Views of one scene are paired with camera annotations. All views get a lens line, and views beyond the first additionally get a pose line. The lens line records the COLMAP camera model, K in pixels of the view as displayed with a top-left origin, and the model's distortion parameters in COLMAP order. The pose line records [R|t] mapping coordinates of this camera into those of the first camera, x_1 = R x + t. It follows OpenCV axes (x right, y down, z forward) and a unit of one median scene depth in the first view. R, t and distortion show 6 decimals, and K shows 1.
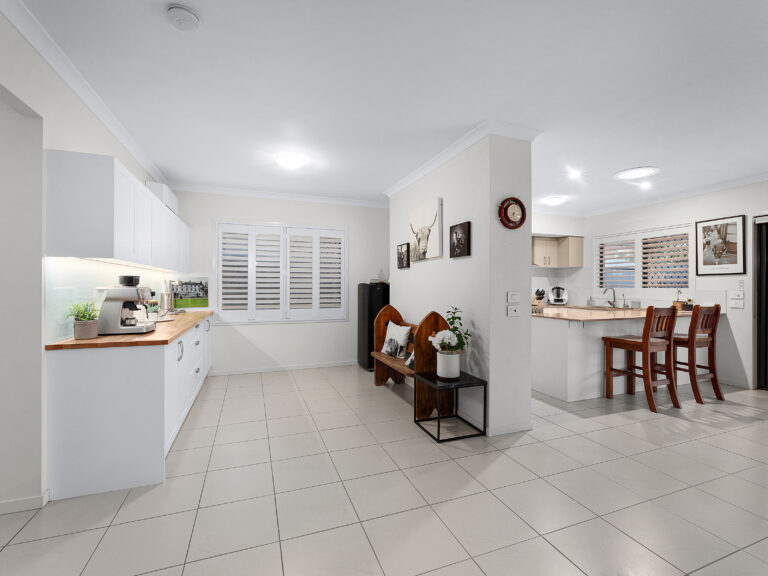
lens RADIAL K [[349.0, 0, 387.2], [0, 349.0, 286.6], [0, 0, 1]] dist [0.015329, -0.001110]
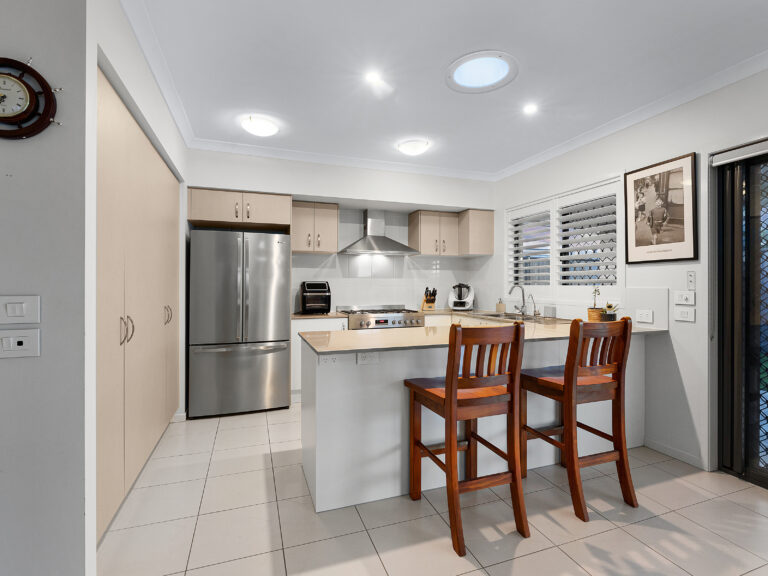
lens RADIAL K [[373.5, 0, 380.7], [0, 373.5, 284.1], [0, 0, 1]] dist [-0.002211, 0.002224]
pose [[0.999299, -0.002577, -0.037337, 0.511773], [0.002576, 0.999997, -0.000064, 0.000903], [0.037337, -0.000032, 0.999303, 0.379494]]
